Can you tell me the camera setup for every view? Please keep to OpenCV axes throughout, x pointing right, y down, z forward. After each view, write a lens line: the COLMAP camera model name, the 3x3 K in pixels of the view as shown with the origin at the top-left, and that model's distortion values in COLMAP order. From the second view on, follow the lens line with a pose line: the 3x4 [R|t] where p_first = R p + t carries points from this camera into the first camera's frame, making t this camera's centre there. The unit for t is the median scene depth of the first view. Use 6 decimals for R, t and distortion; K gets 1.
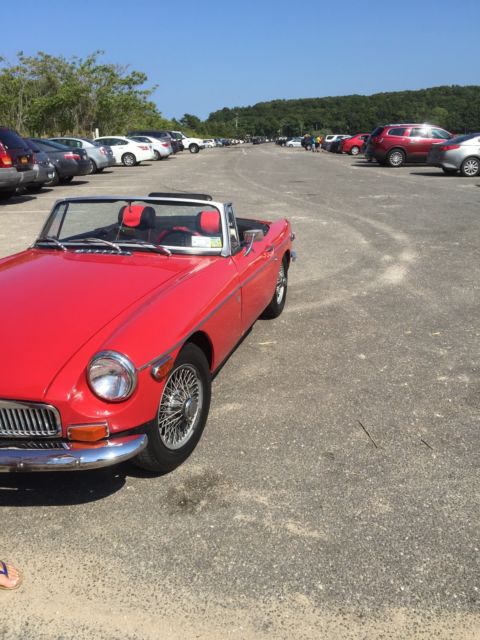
lens RADIAL K [[561.6, 0, 240.0], [0, 561.6, 320.0], [0, 0, 1]] dist [0.010301, -0.024391]
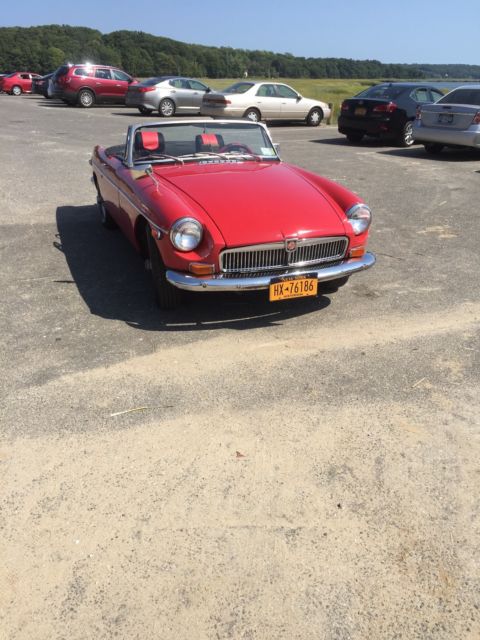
lens RADIAL K [[561.6, 0, 240.0], [0, 561.6, 320.0], [0, 0, 1]] dist [0.010301, -0.024391]
pose [[0.806306, -0.202752, 0.555664, -0.153013], [0.151038, 0.978848, 0.137998, 0.010876], [-0.571890, -0.027342, 0.819875, -0.023038]]
